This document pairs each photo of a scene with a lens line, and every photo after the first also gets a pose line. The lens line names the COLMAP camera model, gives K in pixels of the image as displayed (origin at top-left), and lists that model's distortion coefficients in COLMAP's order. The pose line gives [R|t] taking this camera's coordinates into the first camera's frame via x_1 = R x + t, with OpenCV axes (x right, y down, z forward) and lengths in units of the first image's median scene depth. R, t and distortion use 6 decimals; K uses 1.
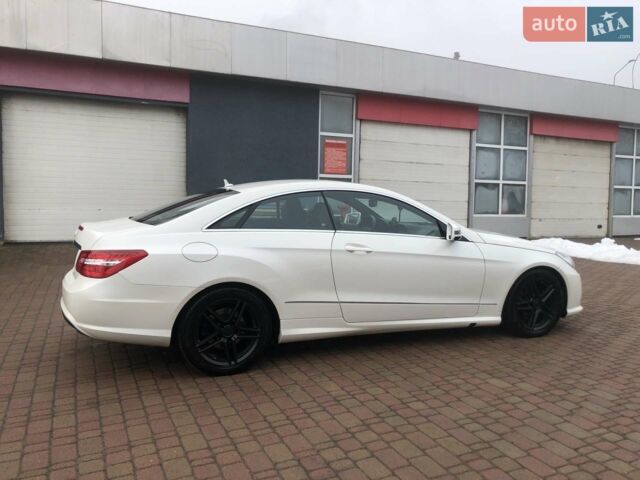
lens RADIAL K [[531.2, 0, 319.7], [0, 531.2, 239.5], [0, 0, 1]] dist [0.029429, -0.027233]
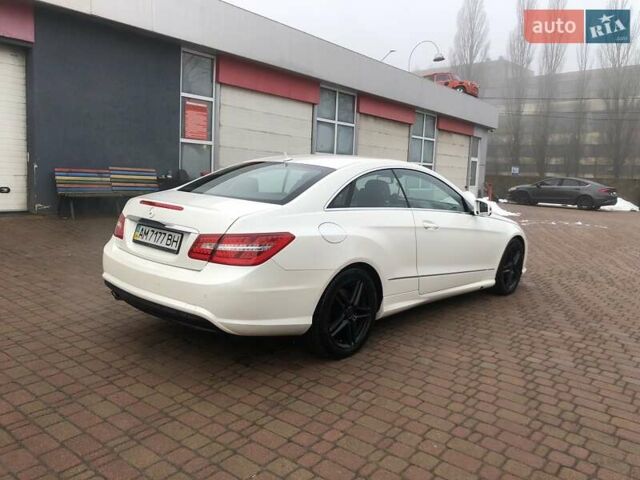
lens RADIAL K [[531.2, 0, 321.6], [0, 531.2, 241.6], [0, 0, 1]] dist [0.029429, -0.027233]
pose [[0.890078, -0.032542, 0.454644, -0.636067], [0.001078, 0.997596, 0.069295, -0.025139], [-0.455806, -0.061188, 0.887973, 0.157150]]
